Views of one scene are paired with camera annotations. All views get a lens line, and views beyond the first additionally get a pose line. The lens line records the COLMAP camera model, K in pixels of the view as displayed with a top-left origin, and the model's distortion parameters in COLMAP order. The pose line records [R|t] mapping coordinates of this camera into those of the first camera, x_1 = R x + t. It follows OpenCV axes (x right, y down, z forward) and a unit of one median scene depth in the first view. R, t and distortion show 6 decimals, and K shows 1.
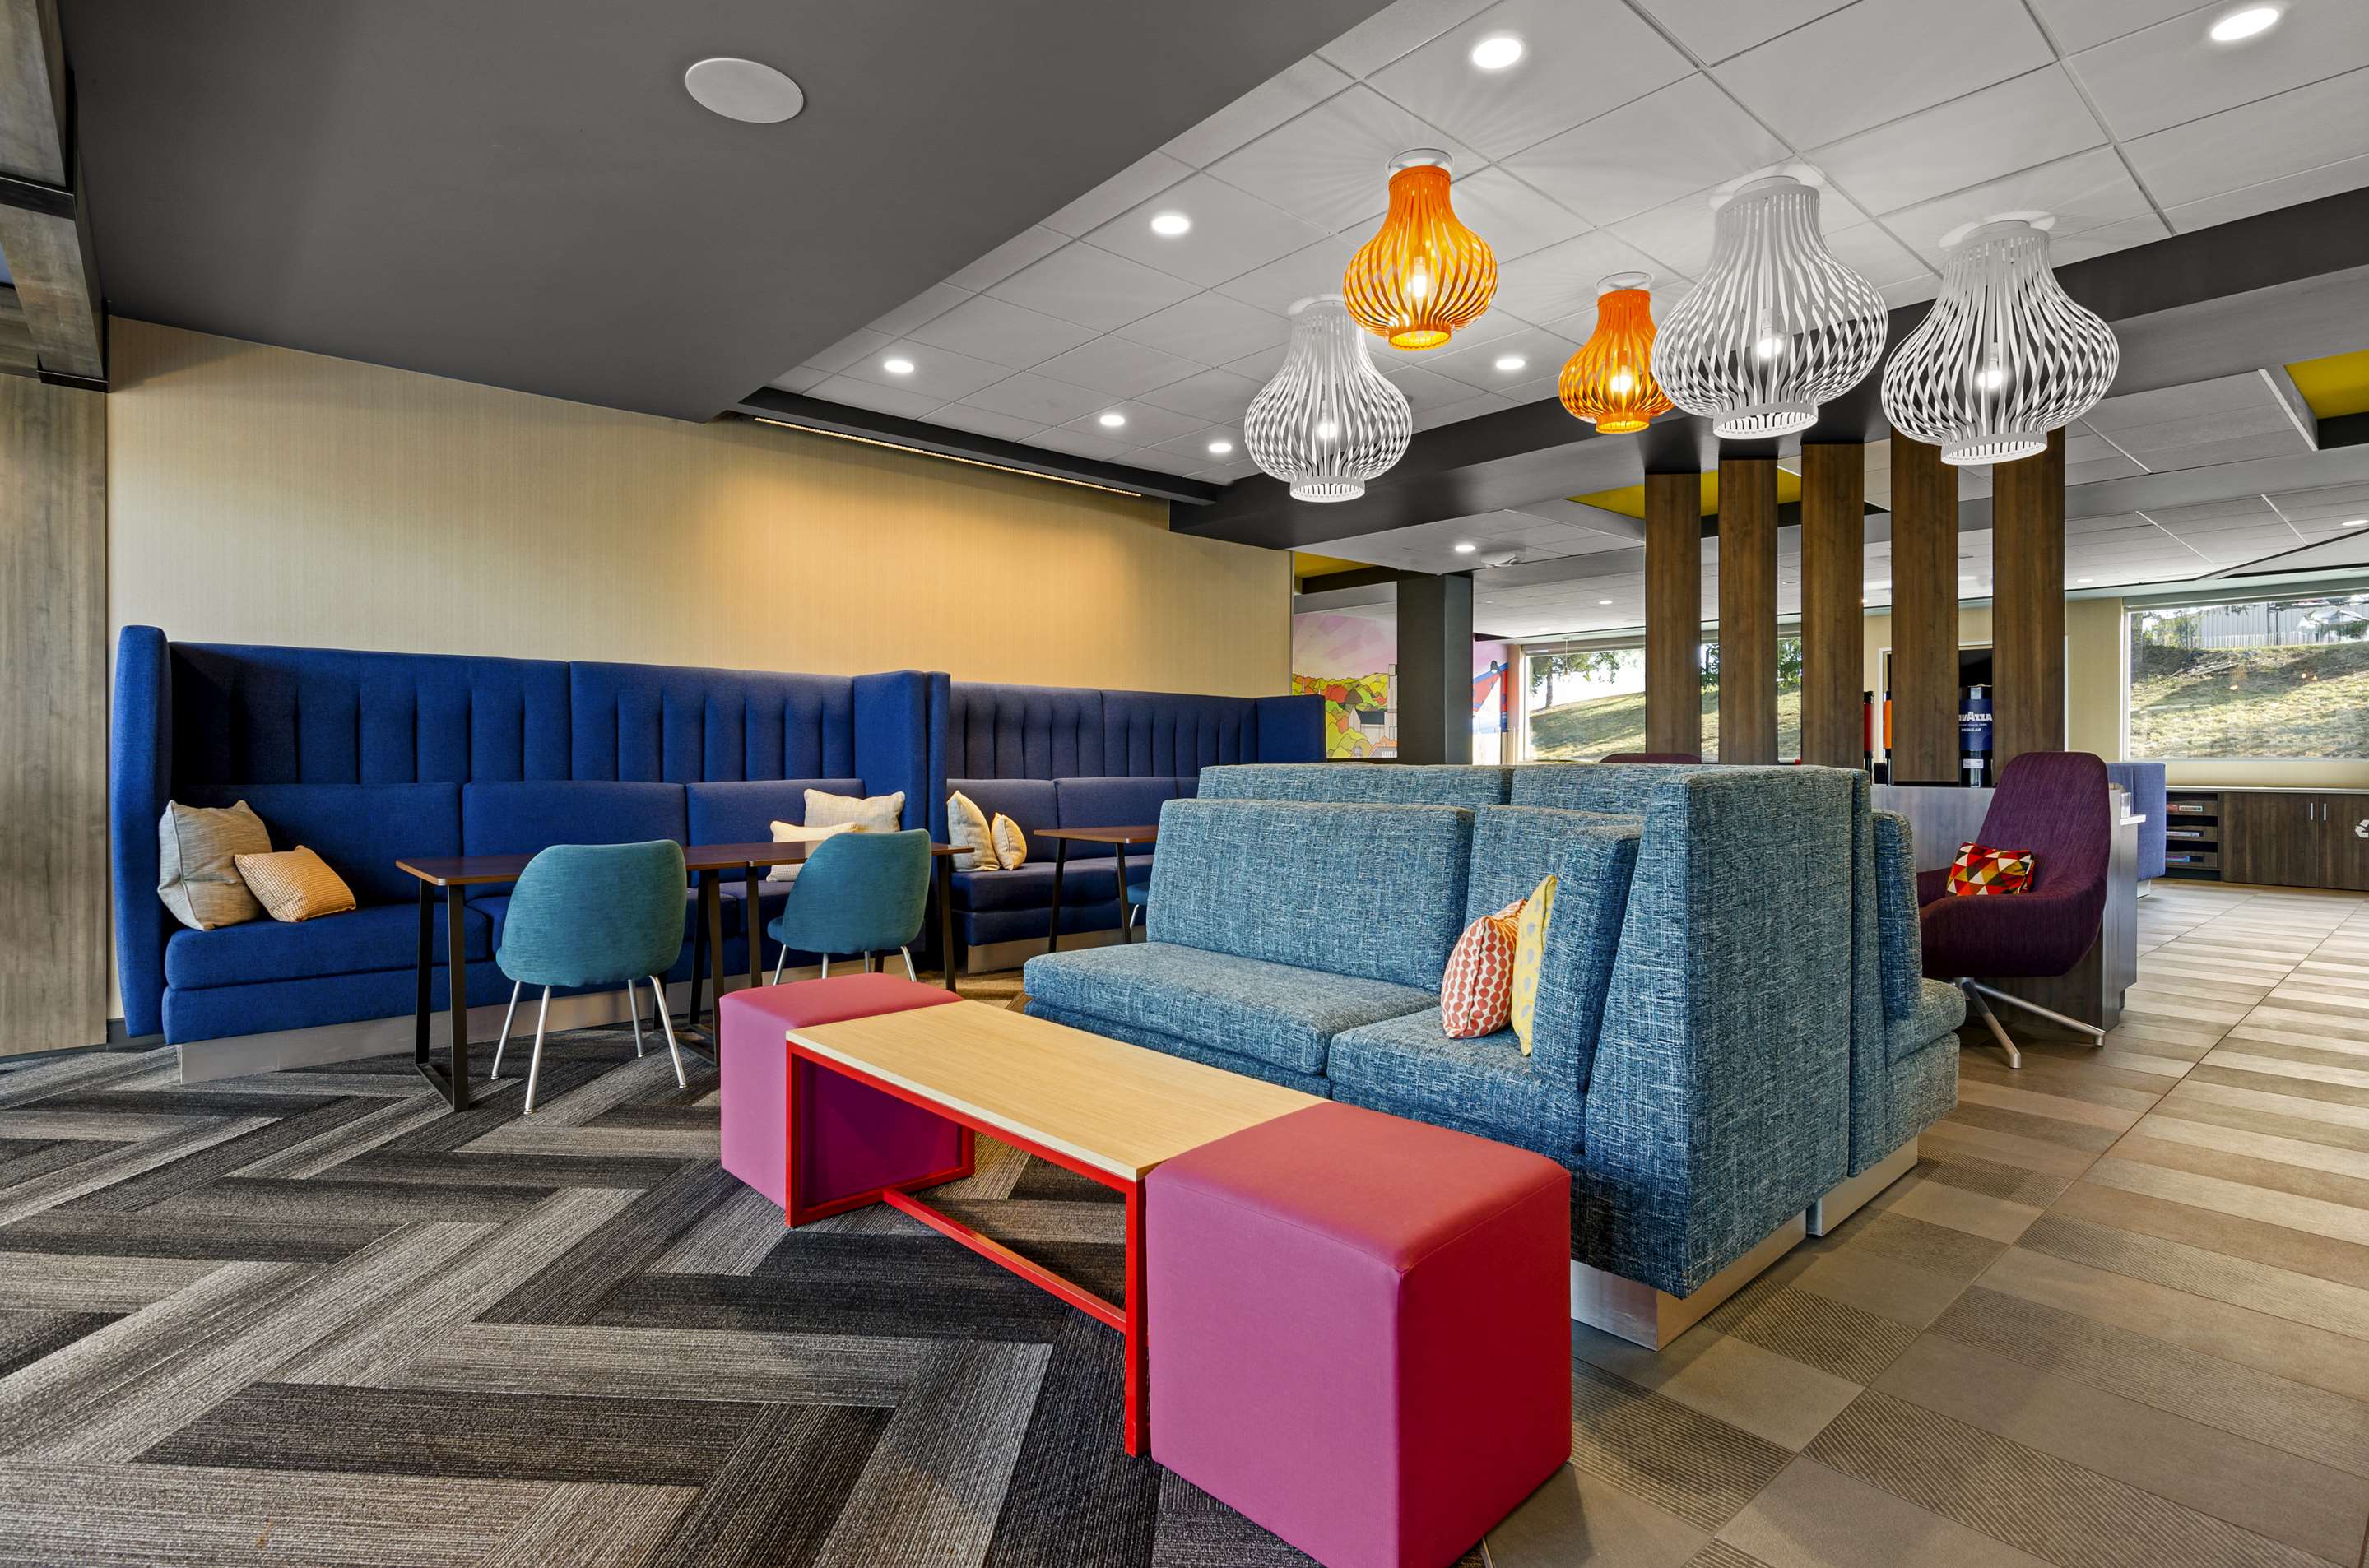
lens RADIAL K [[1154.2, 0, 1175.0], [0, 1154.2, 749.5], [0, 0, 1]] dist [0.002851, 0.000547]
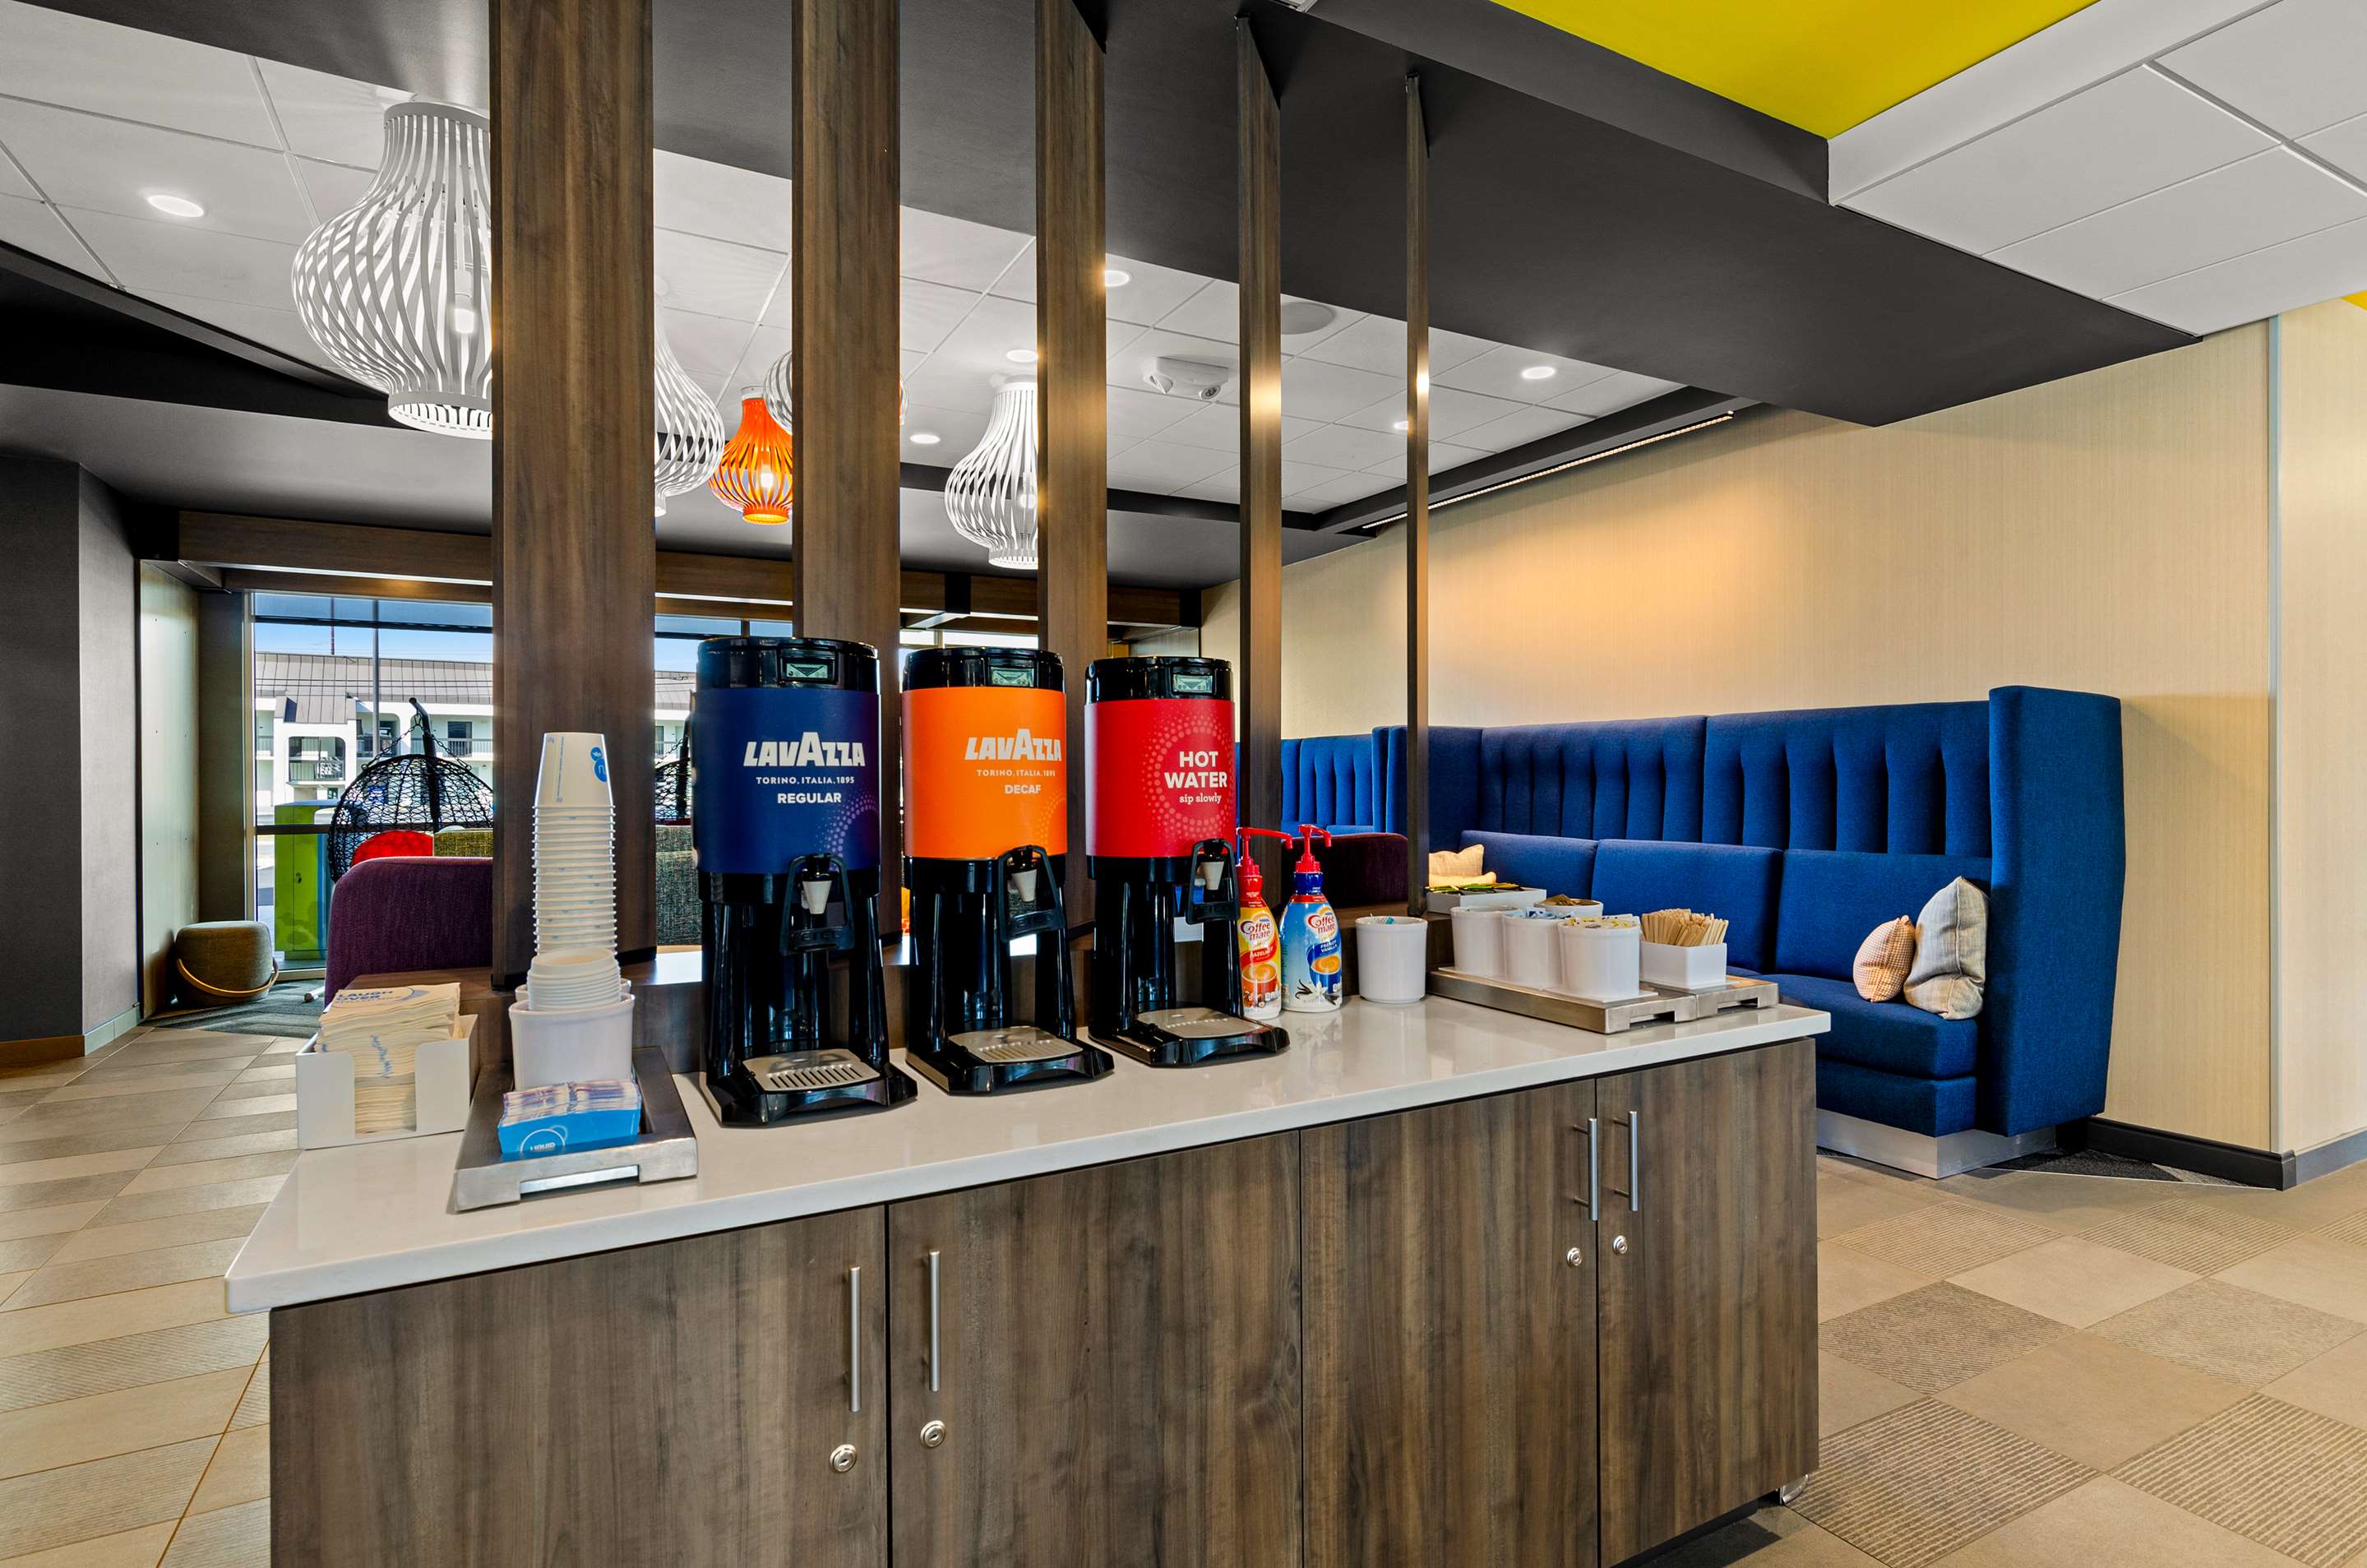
lens RADIAL K [[1153.4, 0, 1191.8], [0, 1153.4, 788.2], [0, 0, 1]] dist [0.002851, 0.000547]
pose [[-0.224219, 0.000135, -0.974539, 0.728541], [0.001940, 0.999998, -0.000308, -0.009499], [0.974537, -0.001960, -0.224219, 0.913230]]
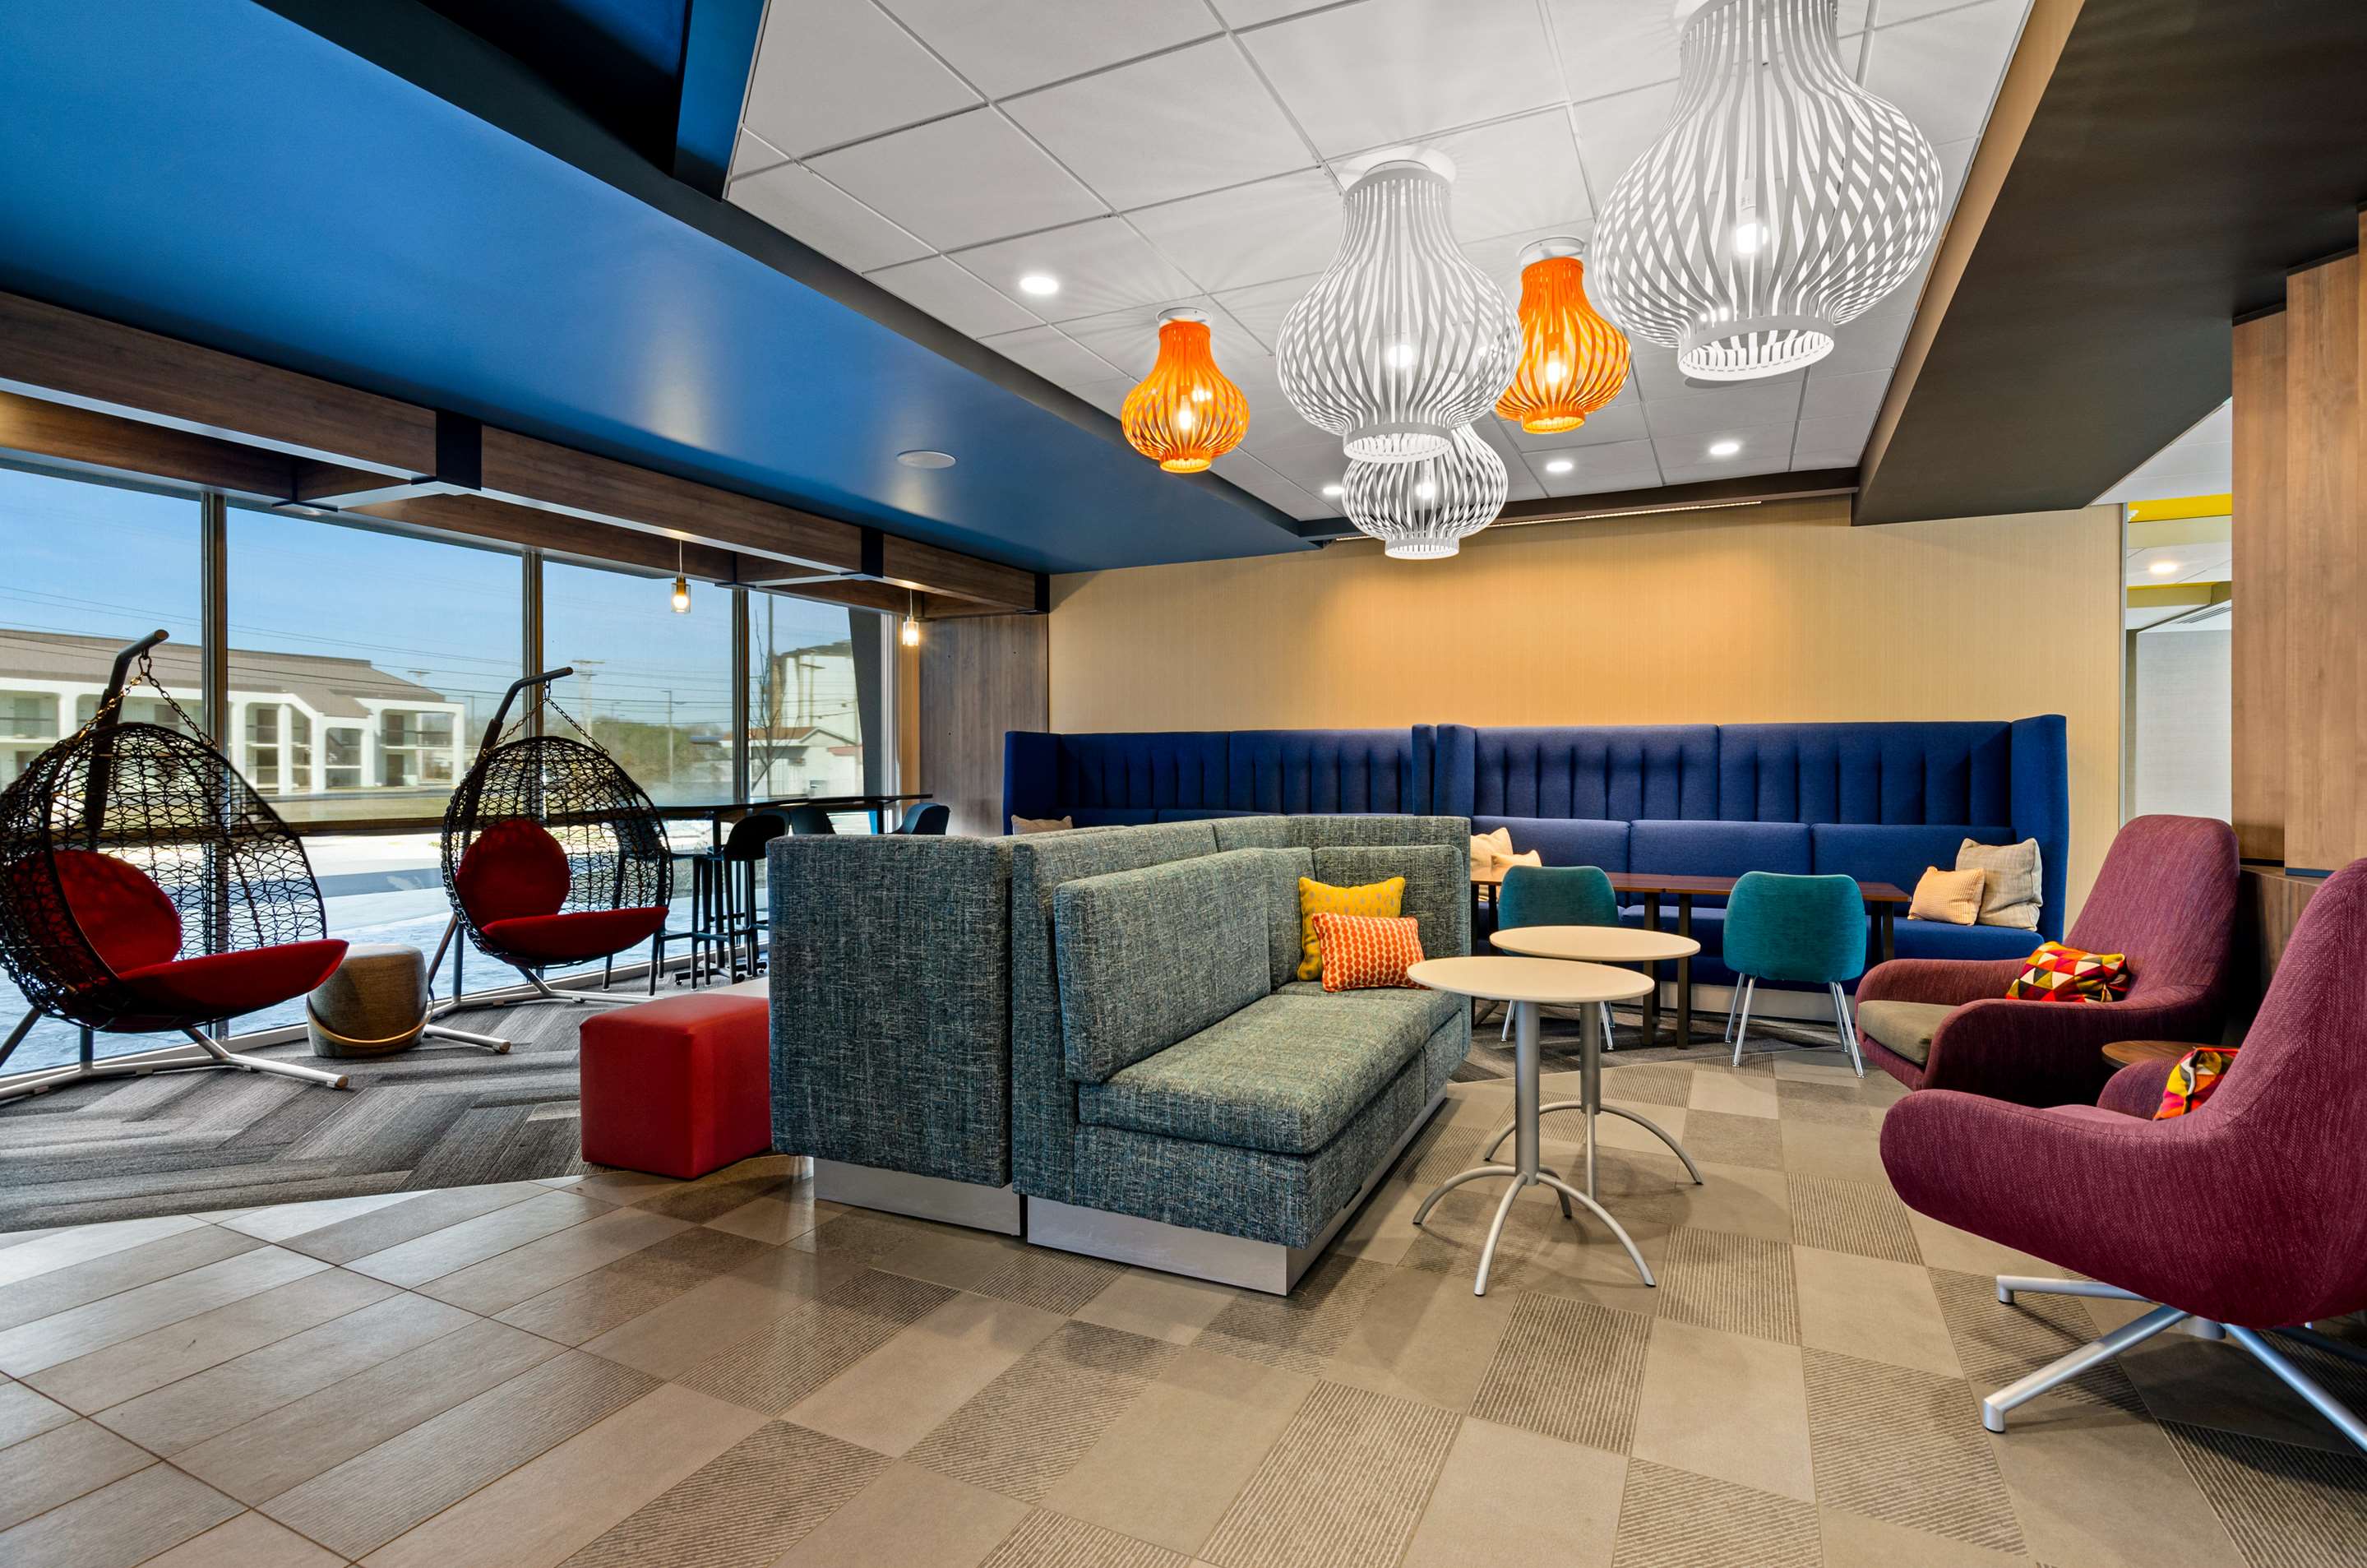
lens RADIAL K [[1153.4, 0, 1176.0], [0, 1153.4, 779.9], [0, 0, 1]] dist [0.002851, 0.000547]
pose [[0.378859, 0.003963, -0.925446, 0.657170], [0.004206, 0.999973, 0.006004, -0.017018], [0.925445, -0.006167, 0.378833, 0.277328]]
